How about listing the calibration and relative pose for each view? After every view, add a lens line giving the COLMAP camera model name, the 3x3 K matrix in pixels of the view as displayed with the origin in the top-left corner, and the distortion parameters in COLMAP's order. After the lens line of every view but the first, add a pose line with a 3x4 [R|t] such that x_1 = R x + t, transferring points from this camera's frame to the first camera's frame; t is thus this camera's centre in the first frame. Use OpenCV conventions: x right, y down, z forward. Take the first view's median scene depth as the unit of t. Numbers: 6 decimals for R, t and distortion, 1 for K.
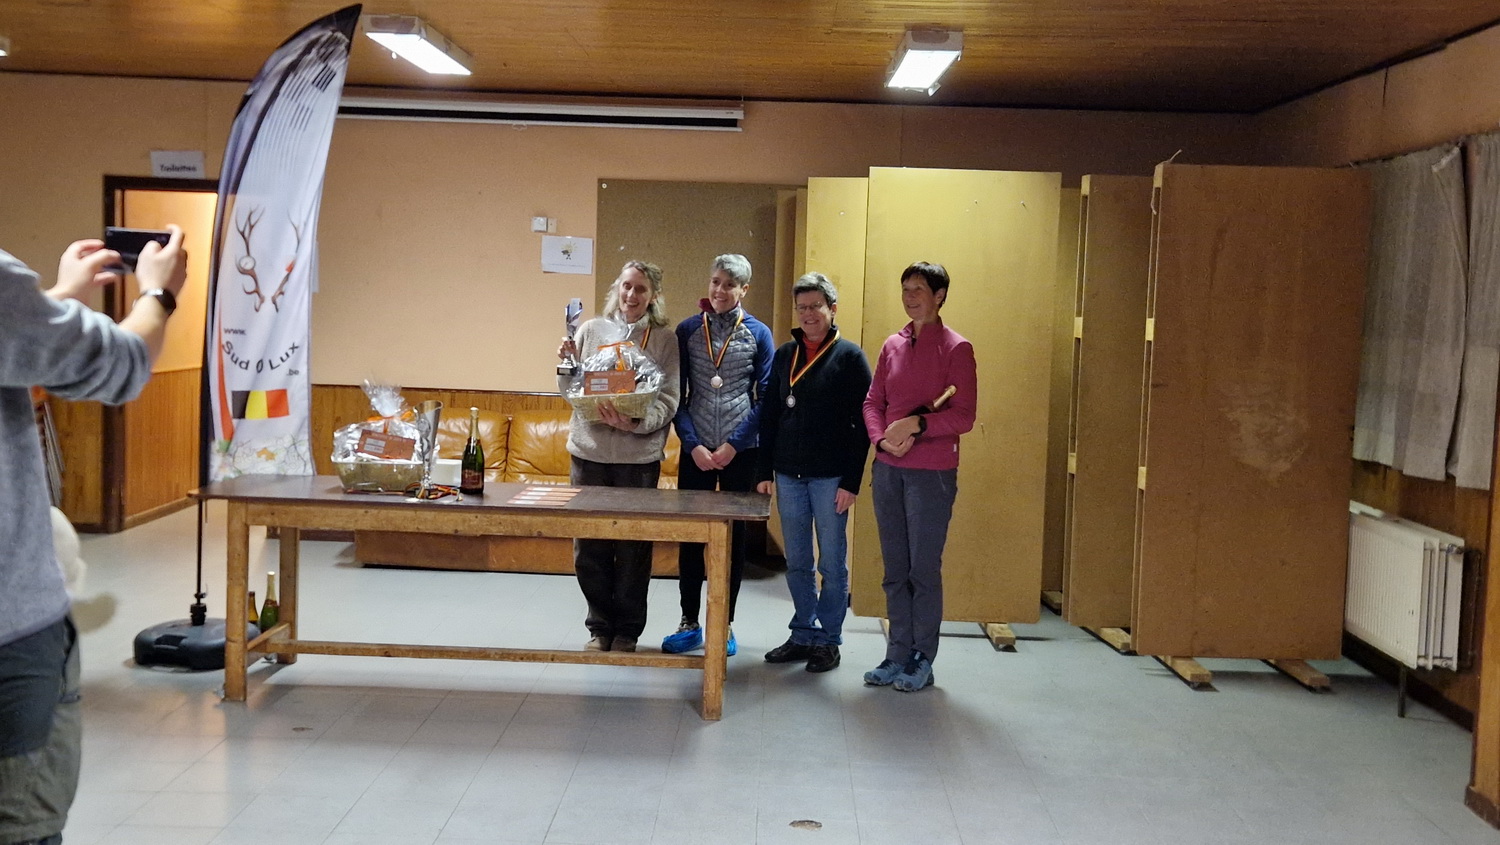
lens RADIAL K [[1607.7, 0, 746.9], [0, 1607.7, 424.2], [0, 0, 1]] dist [0.058196, 0.000000]
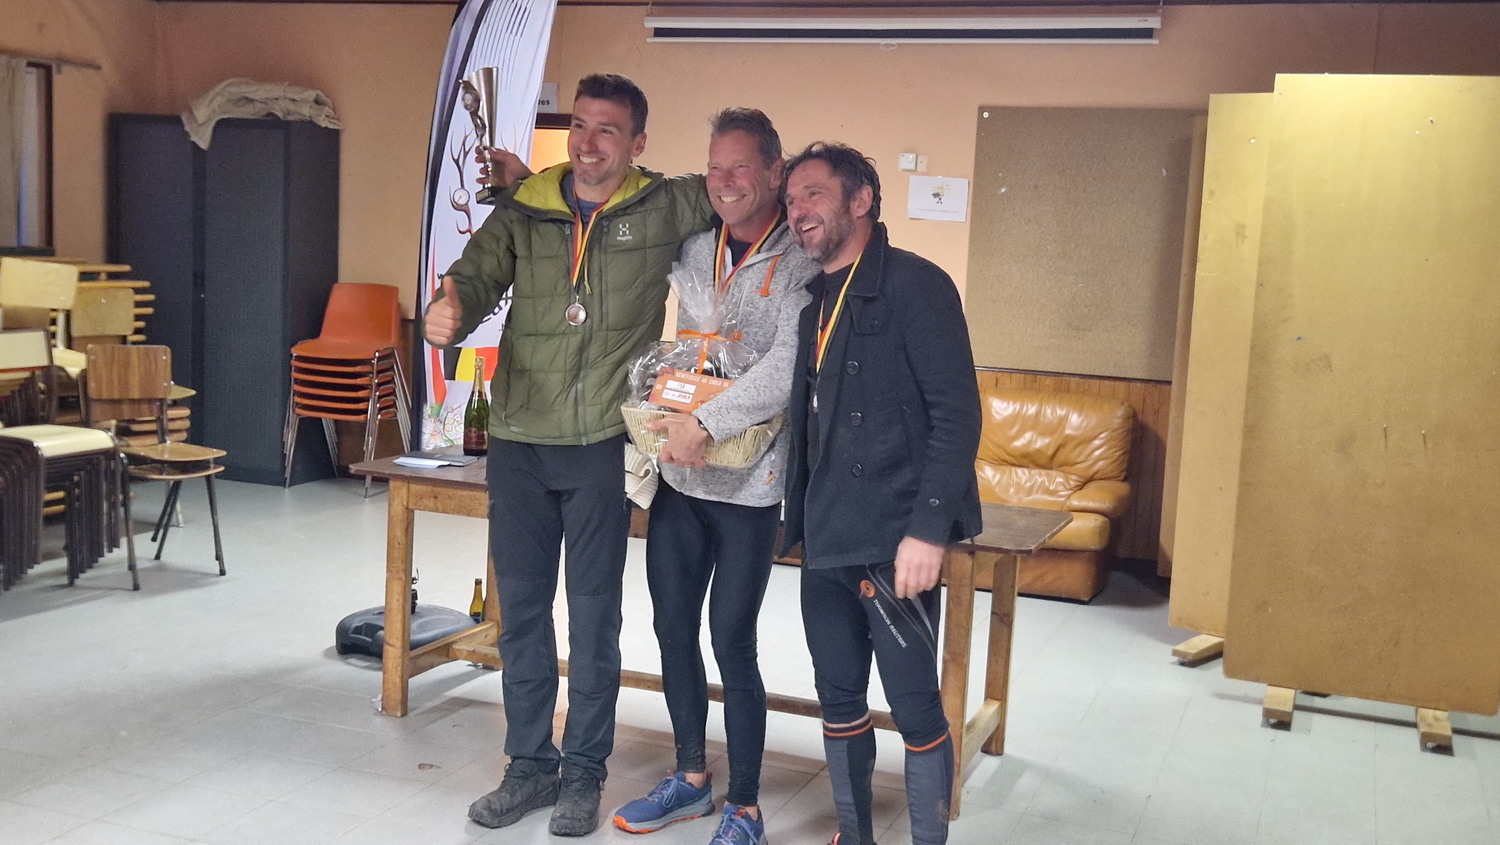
lens RADIAL K [[1603.8, 0, 750.8], [0, 1603.8, 417.8], [0, 0, 1]] dist [0.051719, 0.000000]
pose [[0.941029, 0.053707, -0.334035, 0.113618], [-0.046411, 0.998478, 0.029791, -0.015044], [0.335126, -0.012531, 0.942090, 0.239045]]
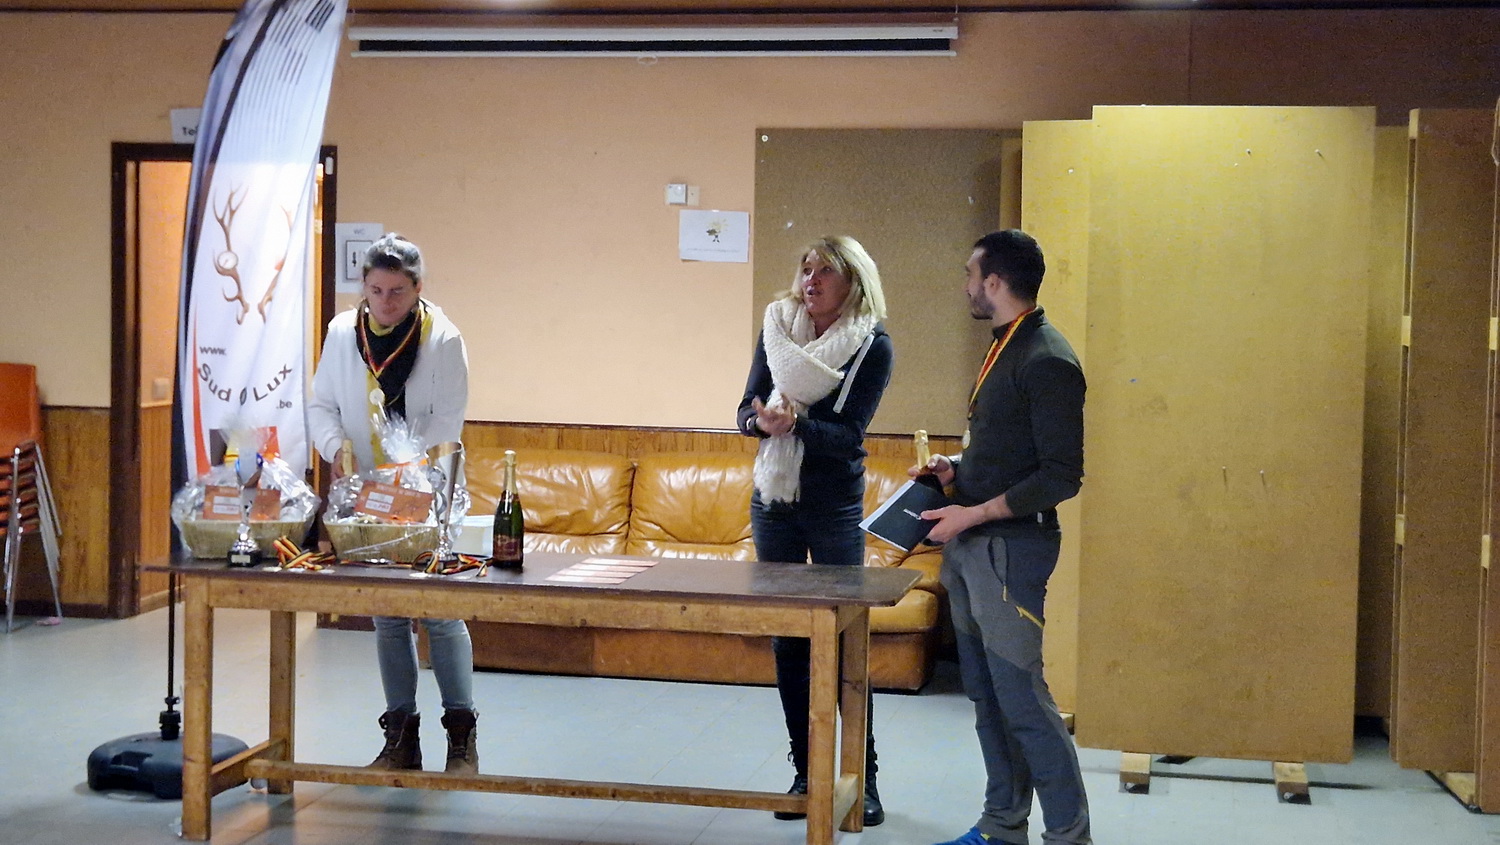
lens RADIAL K [[2360.3, 0, 731.4], [0, 2360.3, 418.8], [0, 0, 1]] dist [0.069567, 0.000000]
pose [[0.984662, -0.004909, -0.174406, 0.108098], [0.001144, 0.999764, -0.021681, -0.001148], [0.174471, 0.021149, 0.984435, -0.043930]]
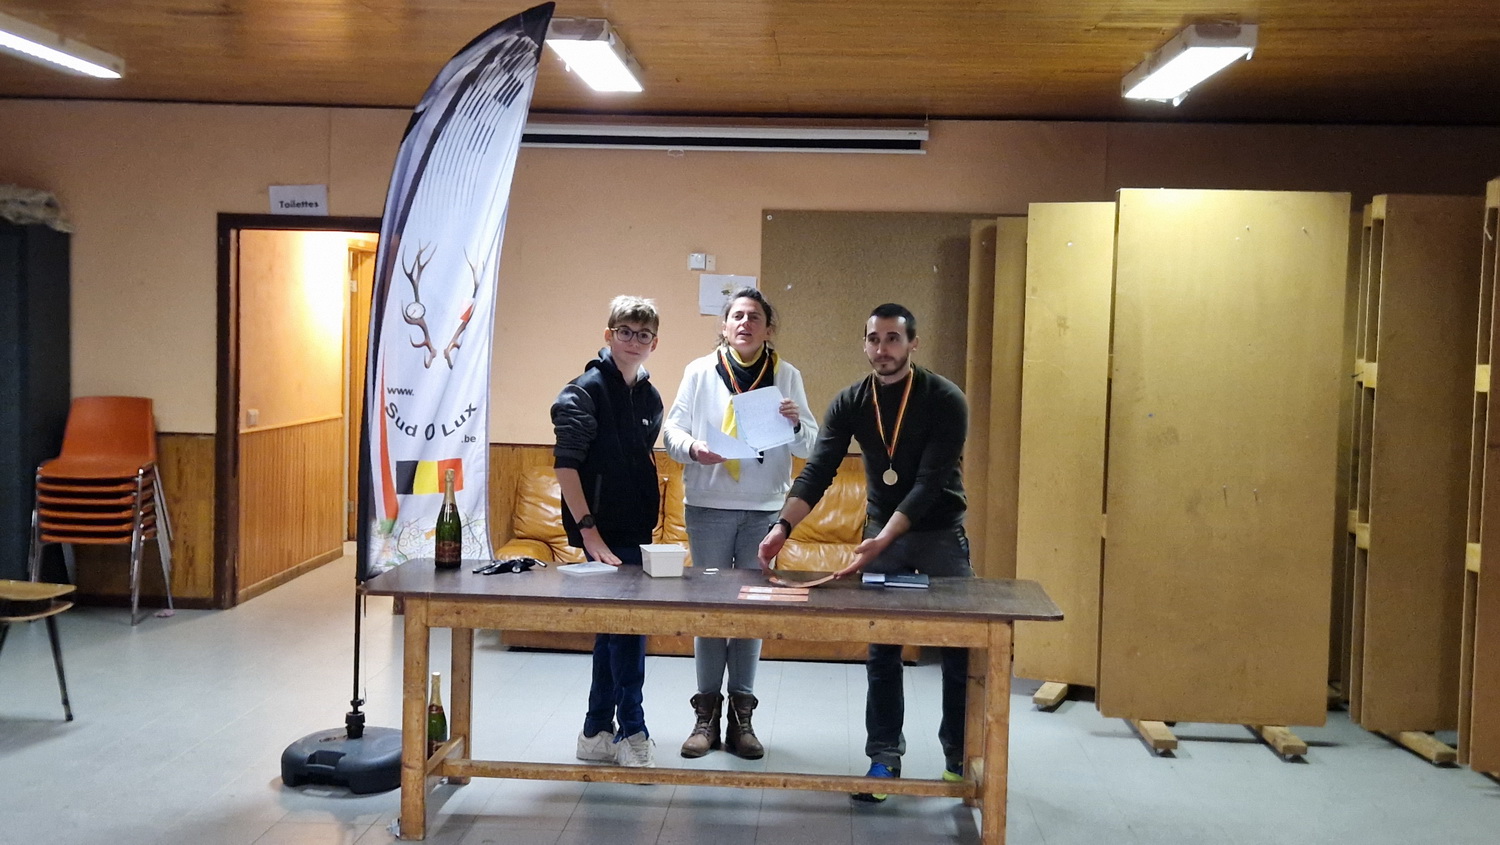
lens RADIAL K [[1607.7, 0, 738.3], [0, 1607.7, 428.1], [0, 0, 1]] dist [0.058196, 0.000000]
pose [[0.999384, -0.007061, -0.034386, -0.104045], [0.006380, 0.999782, -0.019877, -0.018911], [0.034519, 0.019646, 0.999211, 0.152694]]
